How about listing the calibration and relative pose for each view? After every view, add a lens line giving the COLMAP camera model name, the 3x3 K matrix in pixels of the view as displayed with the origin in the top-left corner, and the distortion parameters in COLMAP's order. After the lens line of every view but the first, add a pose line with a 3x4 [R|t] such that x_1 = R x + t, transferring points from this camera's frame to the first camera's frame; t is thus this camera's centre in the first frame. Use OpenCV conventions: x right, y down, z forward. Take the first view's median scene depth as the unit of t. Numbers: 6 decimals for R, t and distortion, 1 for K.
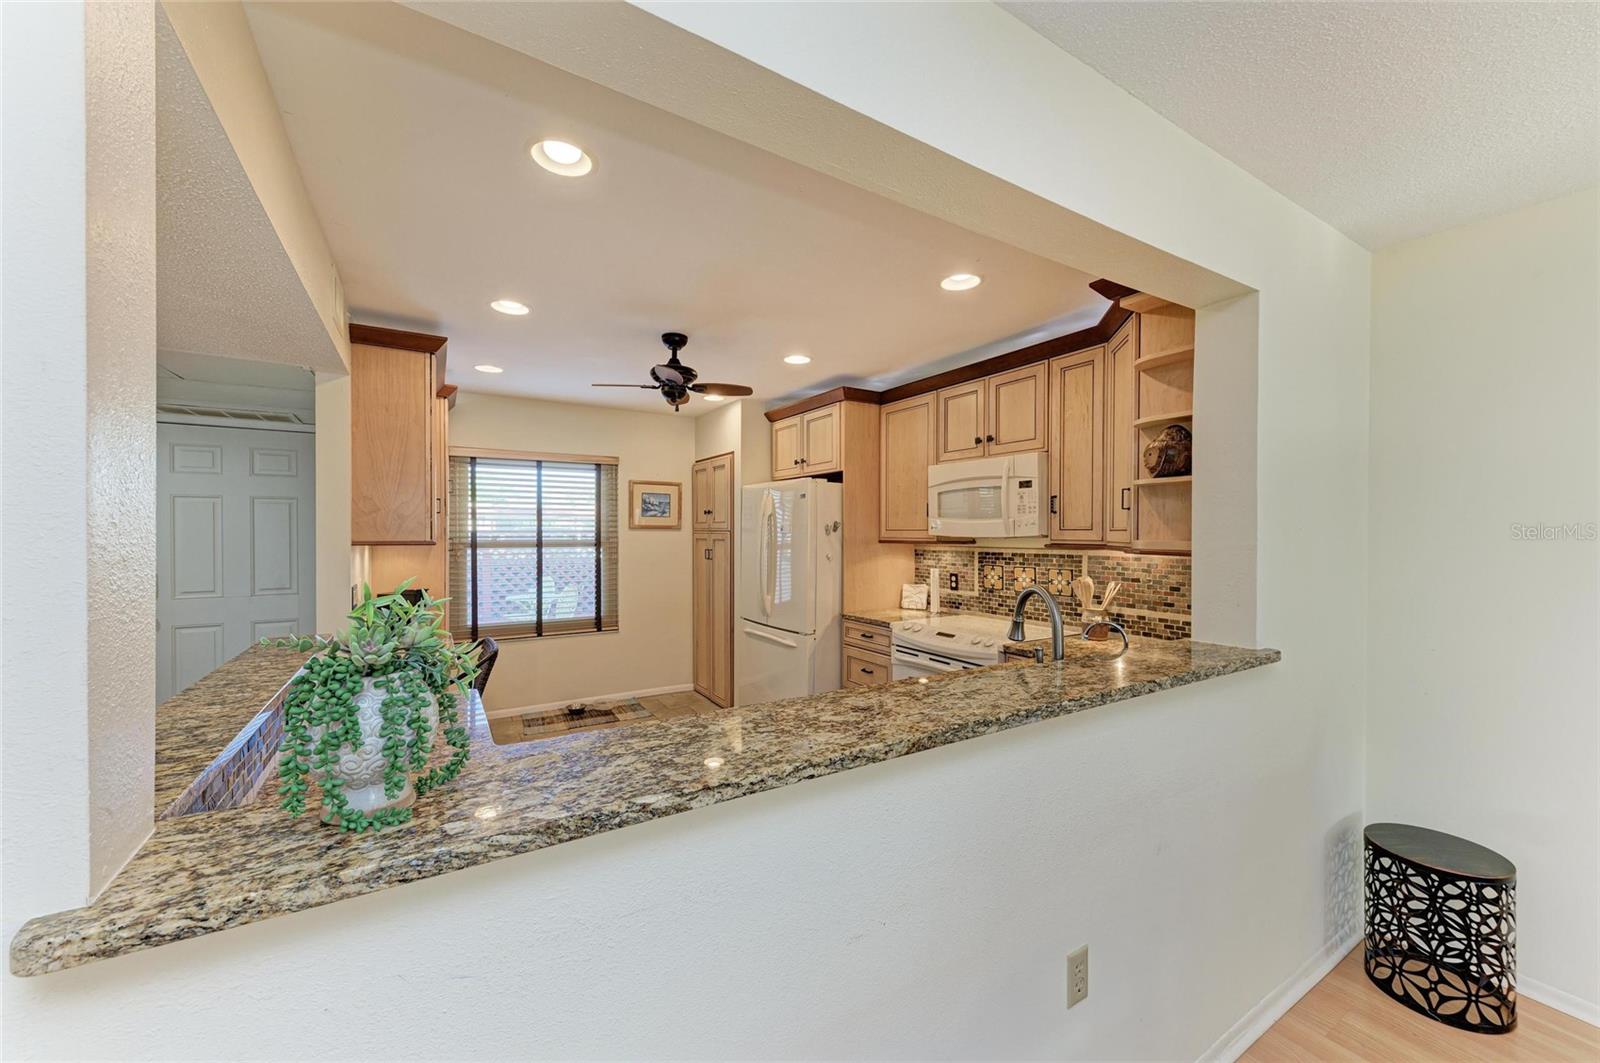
lens RADIAL K [[600.2, 0, 803.2], [0, 600.2, 535.4], [0, 0, 1]] dist [0.011206, -0.000078]
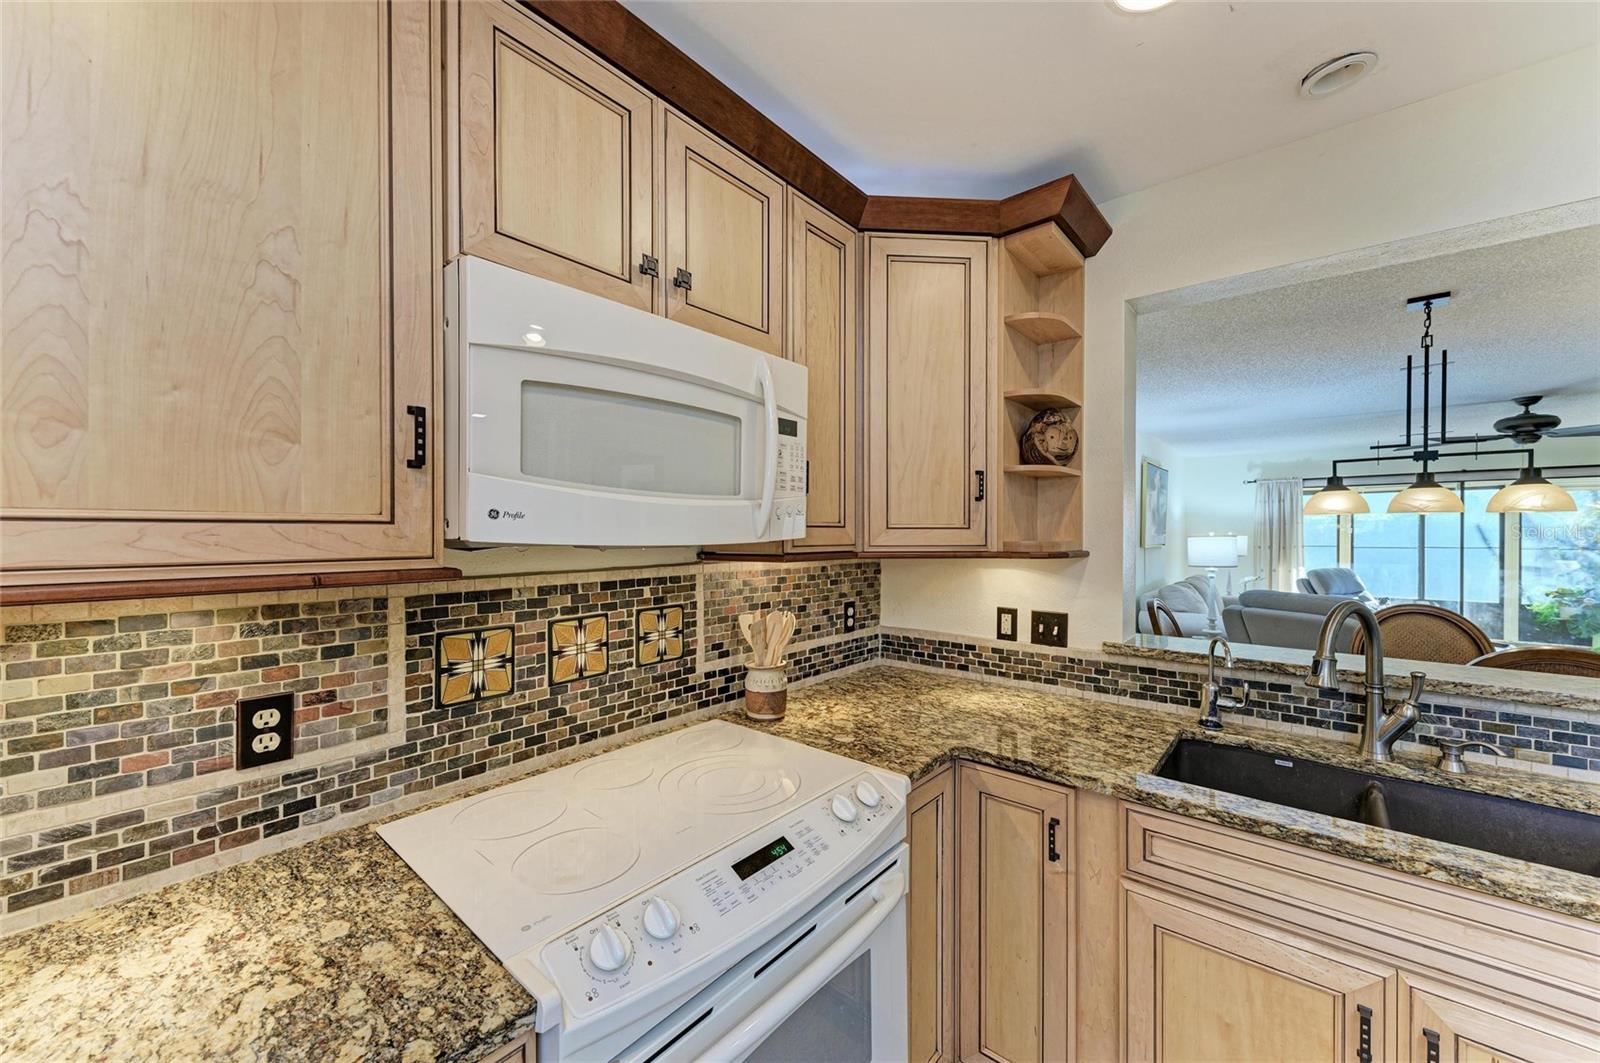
lens RADIAL K [[600.7, 0, 801.0], [0, 600.7, 535.6], [0, 0, 1]] dist [0.021505, -0.007852]
pose [[-0.306302, -0.007519, 0.951905, -0.060718], [0.005586, 0.999937, 0.009696, -0.005288], [-0.951918, 0.008287, -0.306241, 0.928130]]
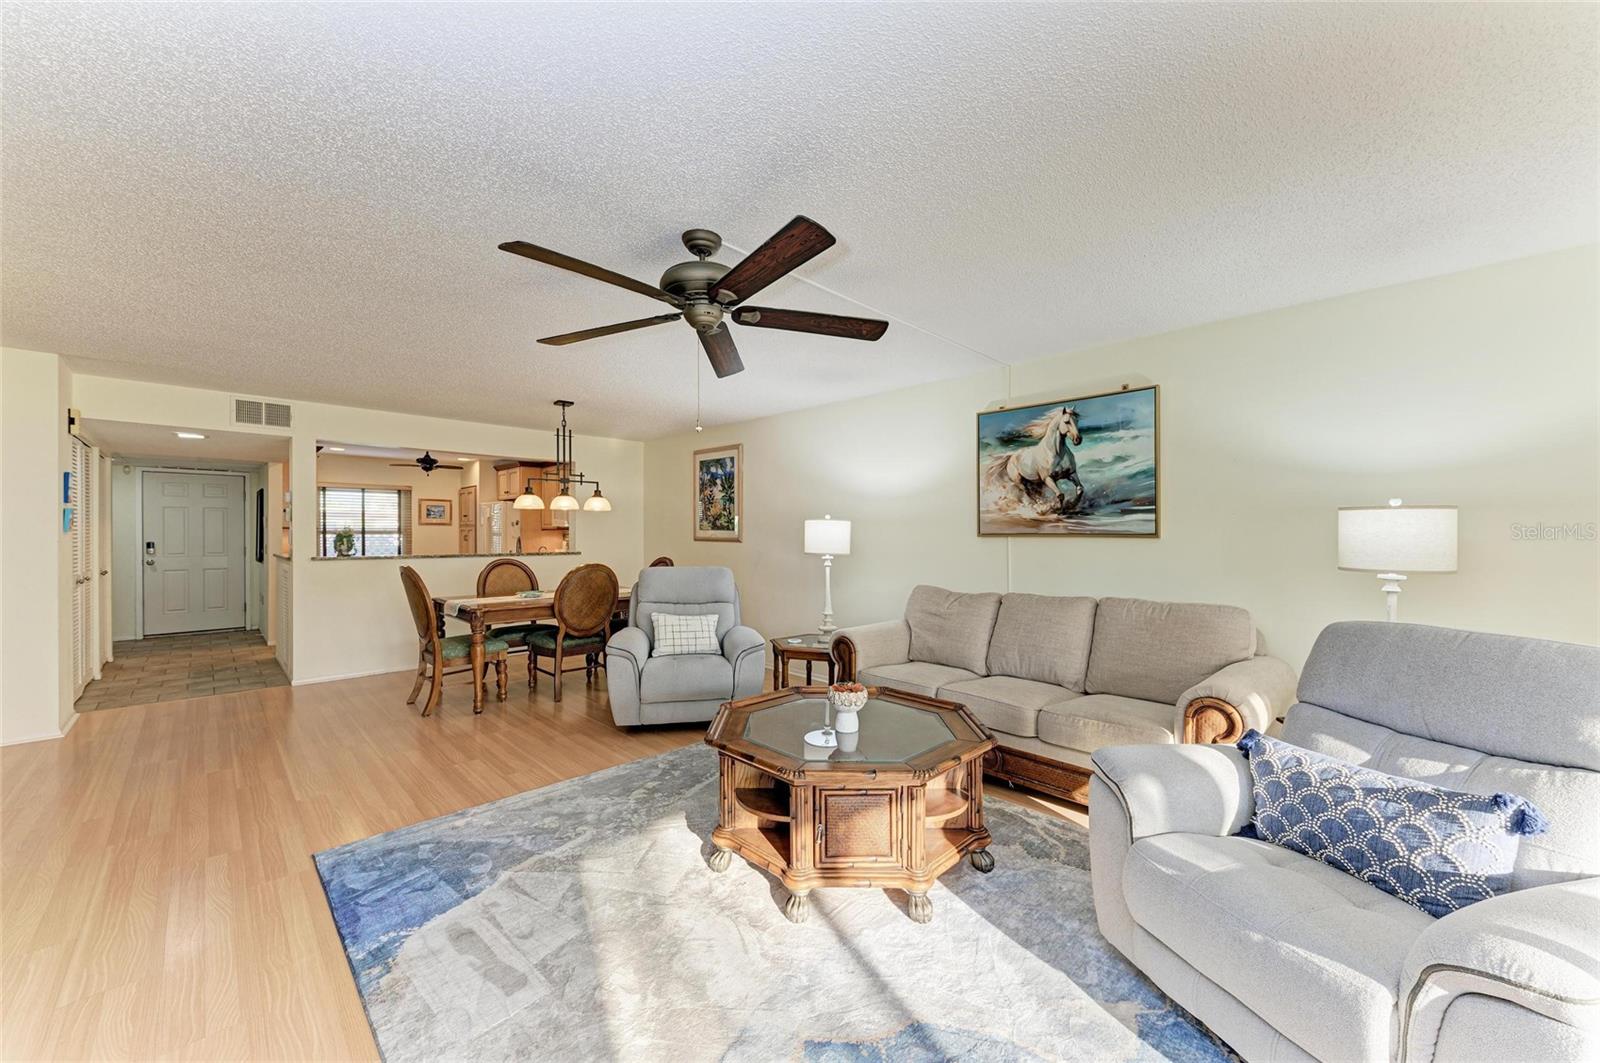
lens RADIAL K [[600.7, 0, 801.0], [0, 600.7, 535.6], [0, 0, 1]] dist [0.021505, -0.007852]
pose [[0.975639, -0.003374, 0.219354, 0.636911], [0.004414, 0.999981, -0.004250, 0.051029], [-0.219336, 0.005115, 0.975636, -1.523943]]
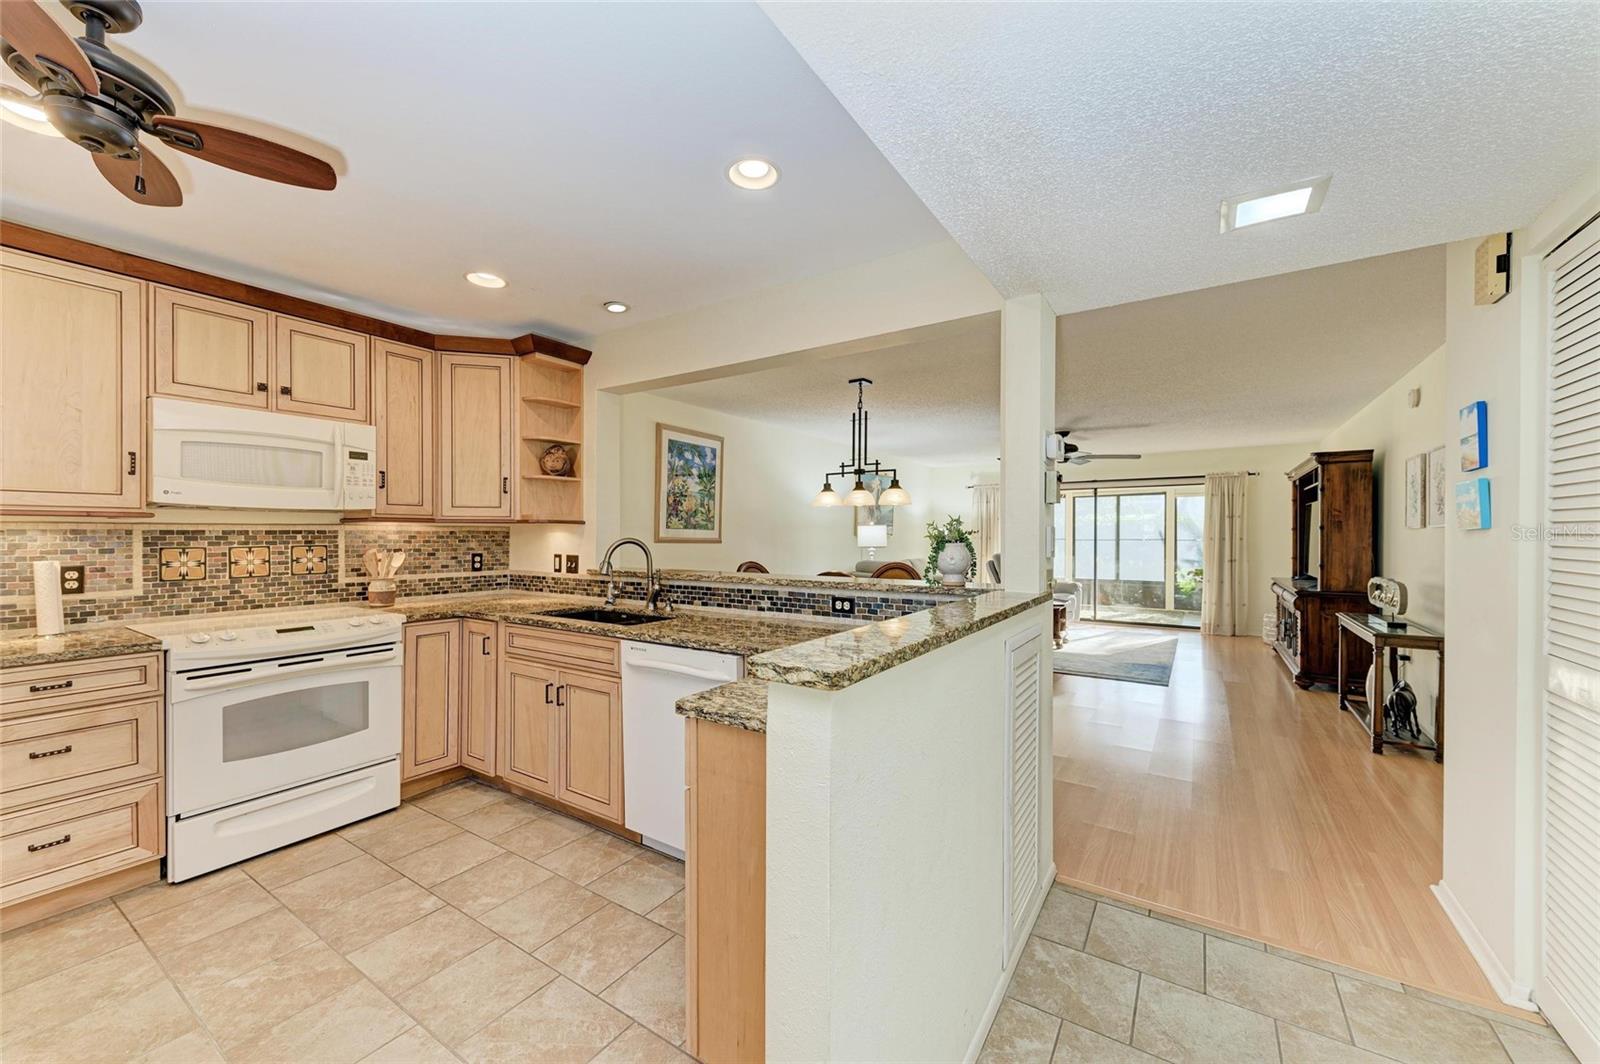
lens RADIAL K [[606.5, 0, 800.6], [0, 606.5, 536.0], [0, 0, 1]] dist [0.019449, -0.006978]
pose [[-0.419499, -0.006587, 0.907732, -0.676247], [0.002903, 0.999959, 0.008597, 0.031017], [-0.907751, 0.006242, -0.419462, 0.629664]]
